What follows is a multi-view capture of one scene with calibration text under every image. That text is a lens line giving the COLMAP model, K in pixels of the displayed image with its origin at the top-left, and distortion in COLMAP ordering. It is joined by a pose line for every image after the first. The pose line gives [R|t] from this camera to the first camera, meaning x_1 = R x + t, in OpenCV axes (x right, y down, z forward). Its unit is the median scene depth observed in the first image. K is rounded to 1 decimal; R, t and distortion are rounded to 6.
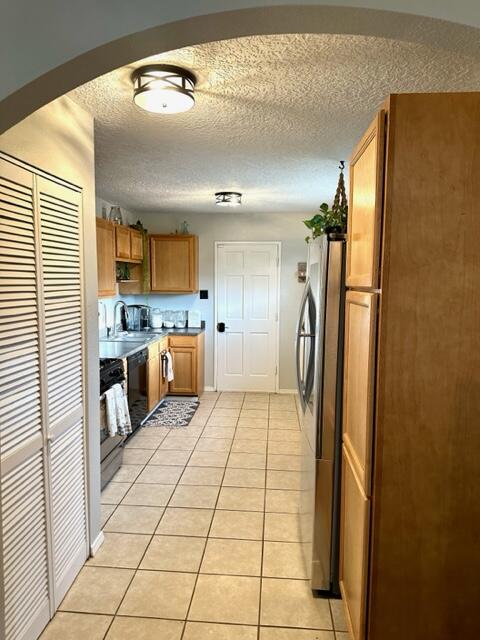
lens RADIAL K [[446.0, 0, 243.0], [0, 446.0, 321.2], [0, 0, 1]] dist [0.057281, -0.070624]
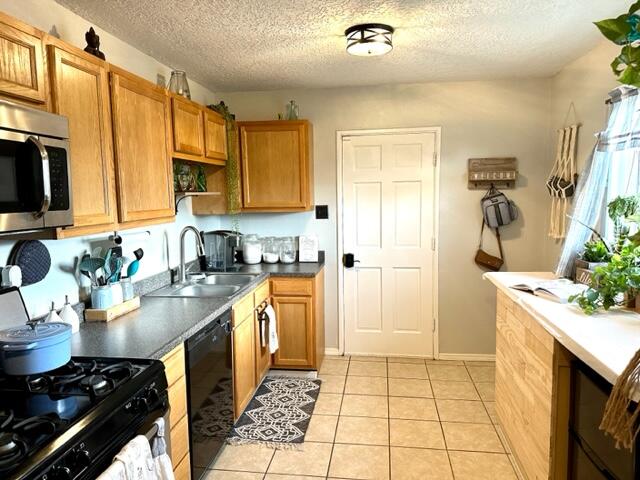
lens RADIAL K [[446.0, 0, 317.4], [0, 446.0, 242.0], [0, 0, 1]] dist [0.057281, -0.070624]
pose [[0.996992, -0.017338, -0.075536, -0.049242], [0.018518, 0.999717, 0.014953, -0.027160], [0.075255, -0.016306, 0.997031, 0.365101]]
